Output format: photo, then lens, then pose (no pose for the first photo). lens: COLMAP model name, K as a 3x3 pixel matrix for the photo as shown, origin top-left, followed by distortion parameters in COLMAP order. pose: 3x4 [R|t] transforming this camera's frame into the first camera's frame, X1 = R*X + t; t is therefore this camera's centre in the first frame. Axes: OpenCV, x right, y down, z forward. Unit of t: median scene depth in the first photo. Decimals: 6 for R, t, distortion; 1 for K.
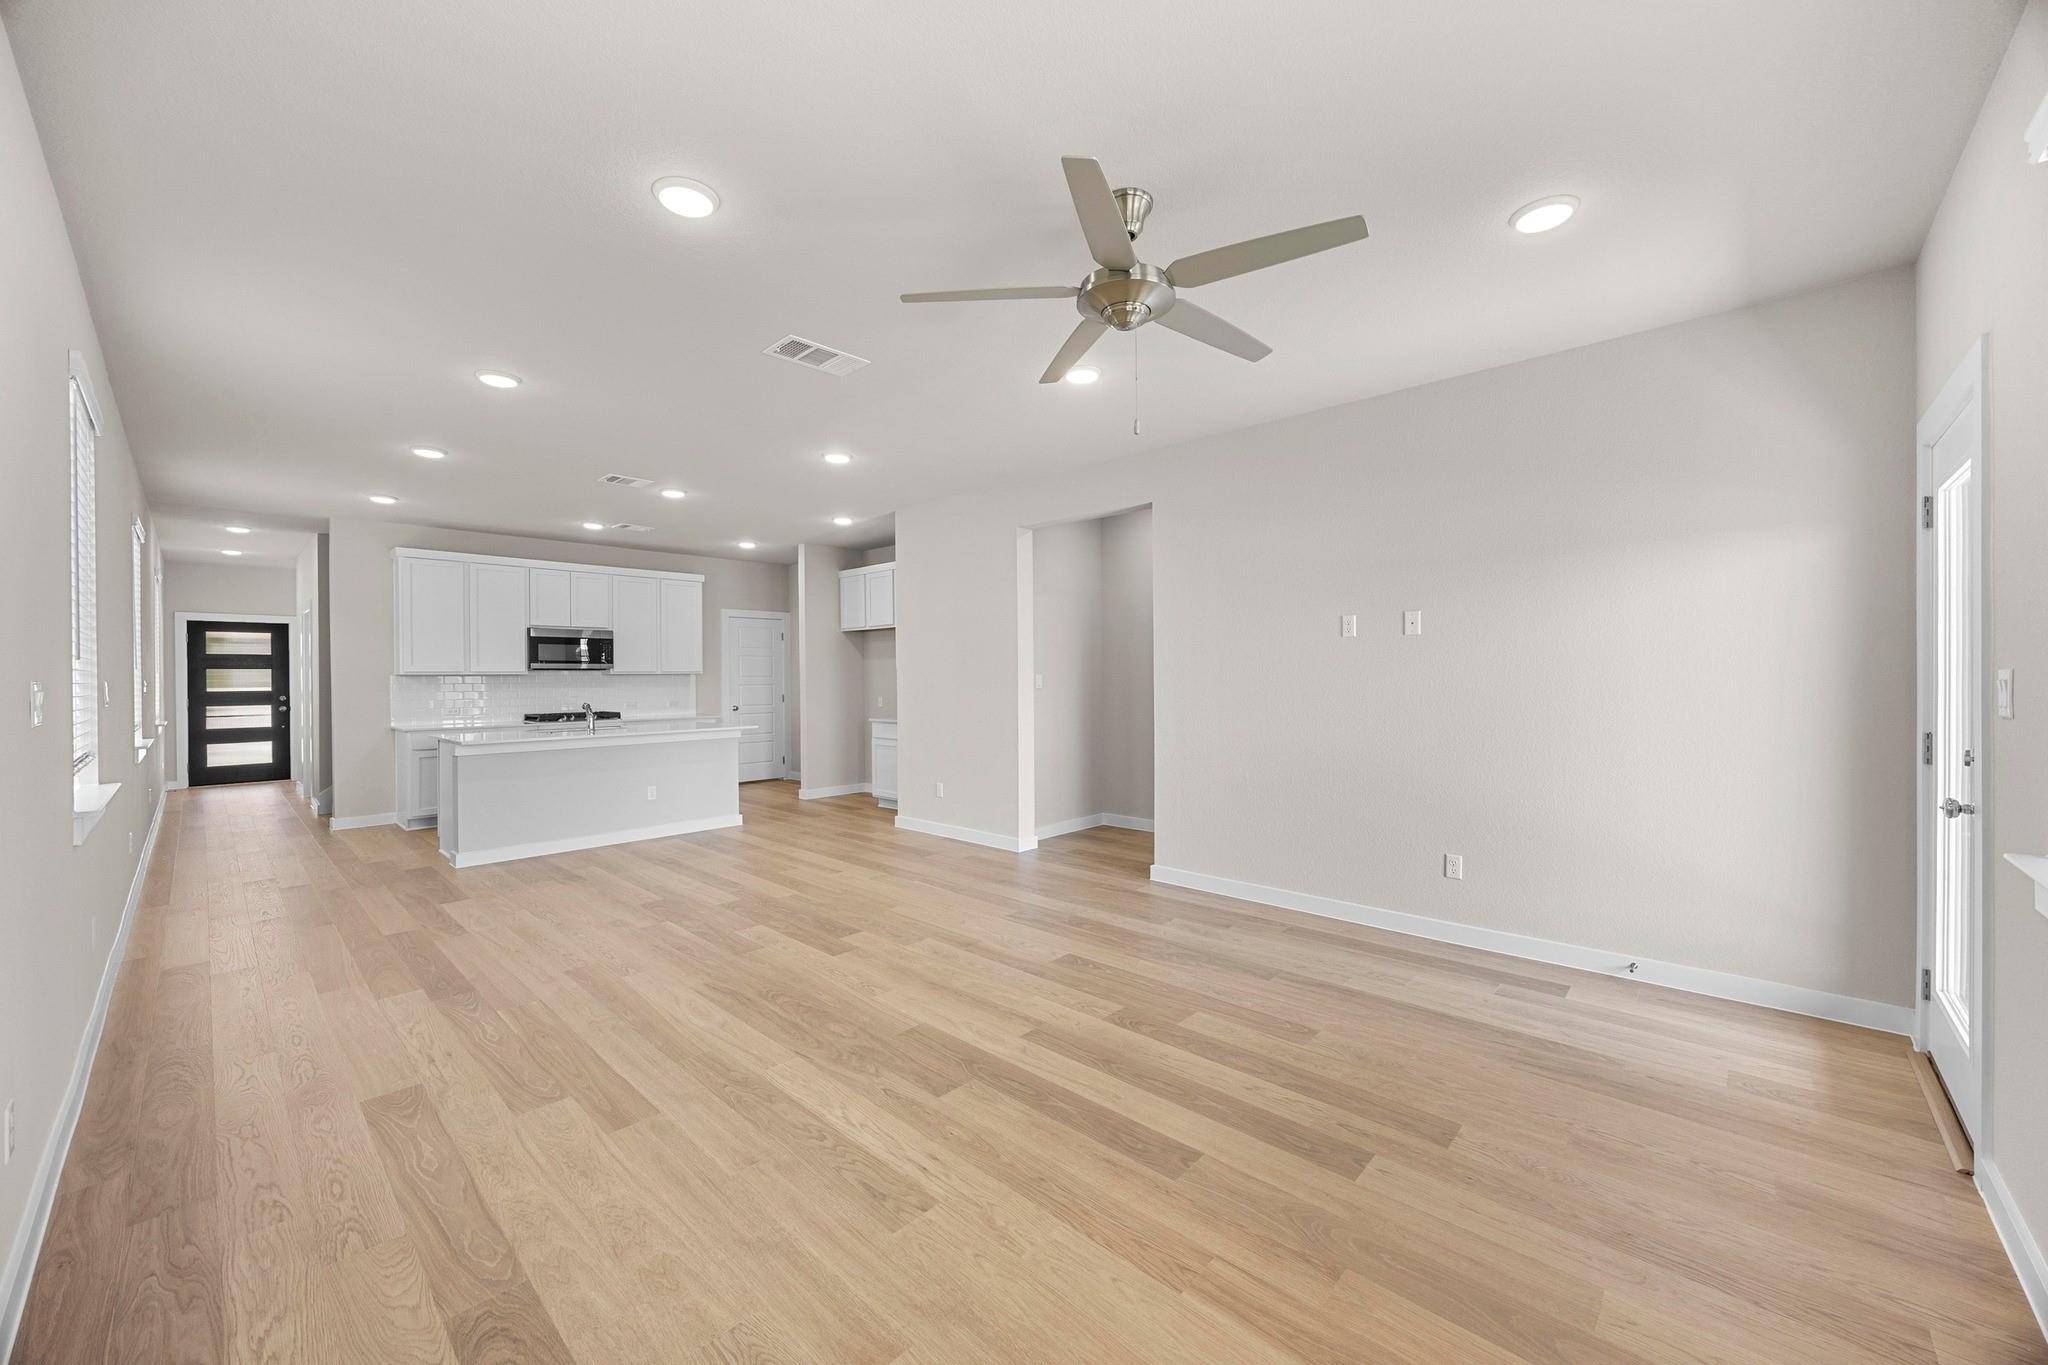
lens RADIAL K [[776.5, 0, 1024.9], [0, 776.5, 681.6], [0, 0, 1]] dist [-0.006583, 0.000701]
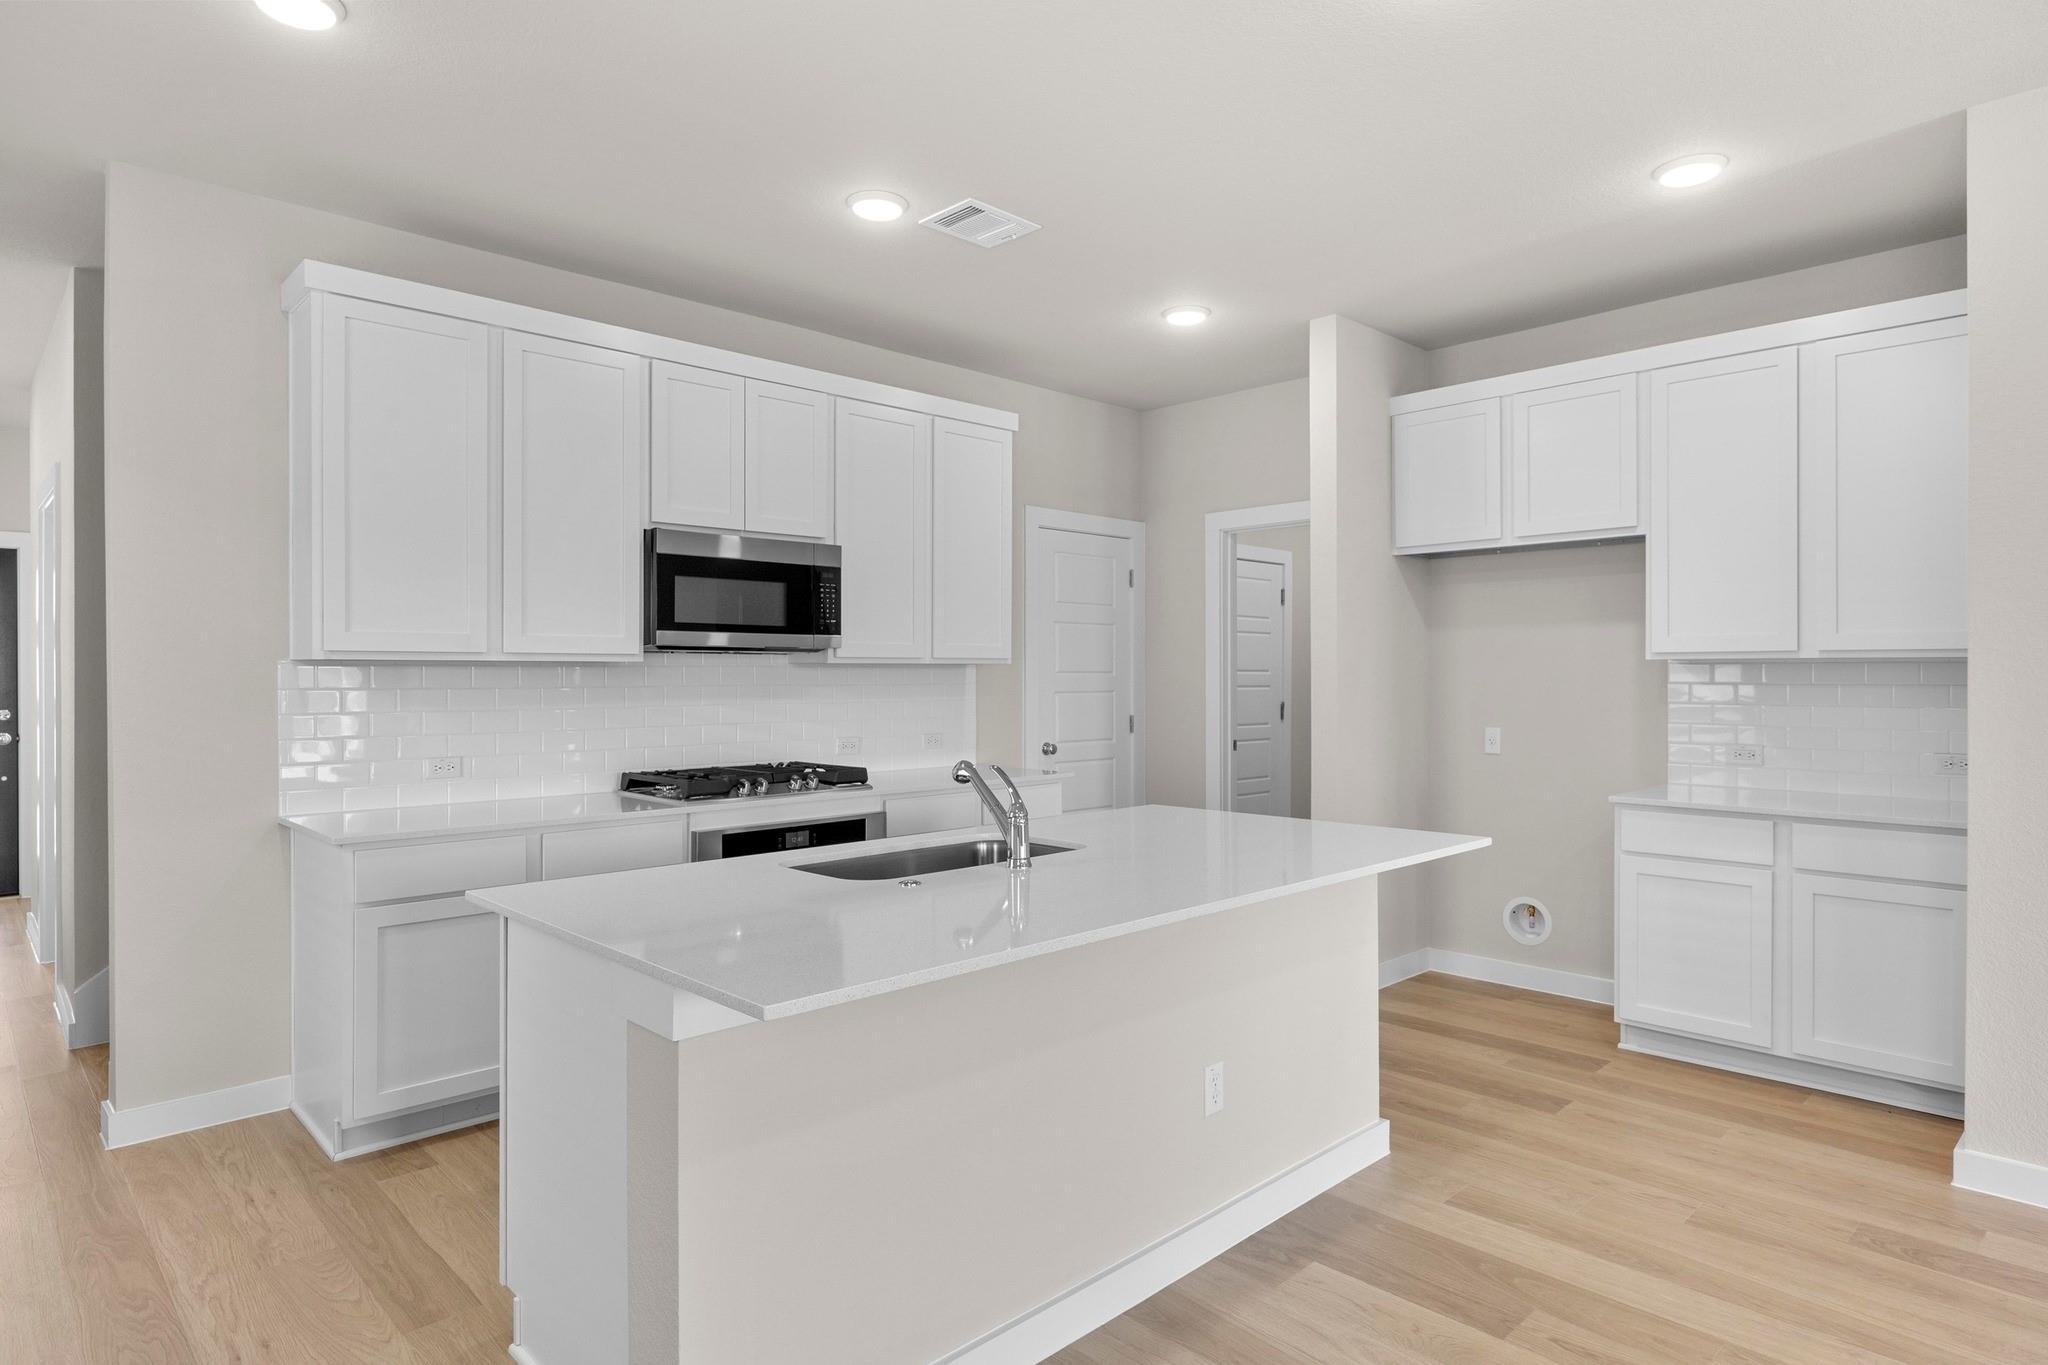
lens RADIAL K [[1139.9, 0, 1024.6], [0, 1139.9, 679.9], [0, 0, 1]] dist [0.001257, -0.000587]
pose [[0.998713, 0.004891, -0.050490, -0.436171], [-0.005018, 0.999985, -0.002394, -0.000635], [0.050478, 0.002644, 0.998722, 0.481618]]
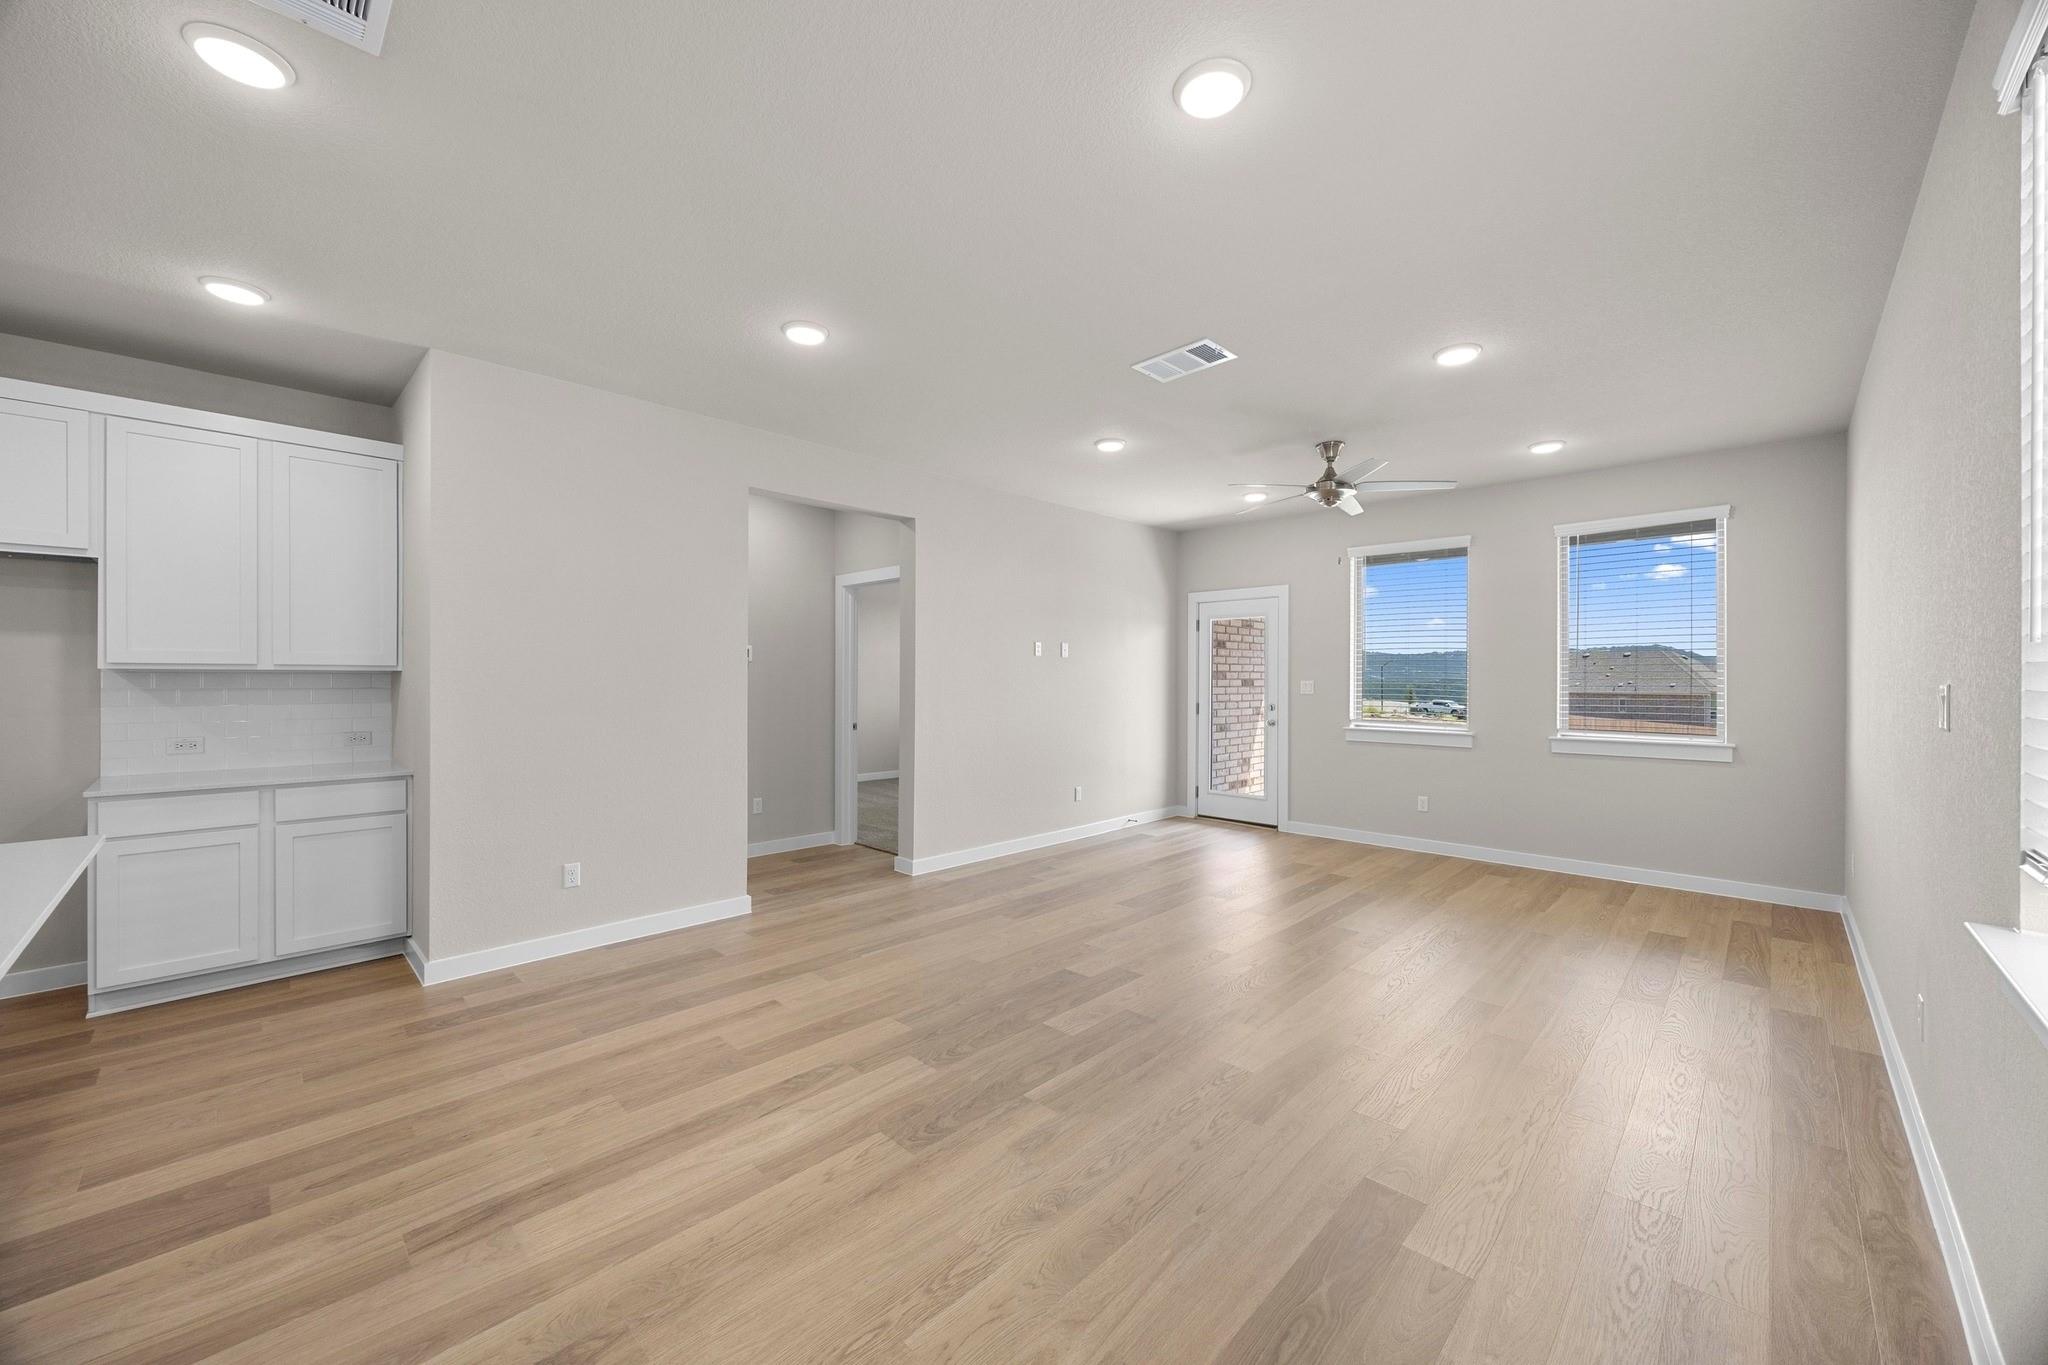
lens RADIAL K [[776.5, 0, 1019.4], [0, 776.5, 676.7], [0, 0, 1]] dist [-0.006583, 0.000701]
pose [[0.015777, 0.011451, 0.999810, -0.564877], [0.006740, 0.999910, -0.011559, -0.000544], [-0.999853, 0.006921, 0.015698, 0.532760]]
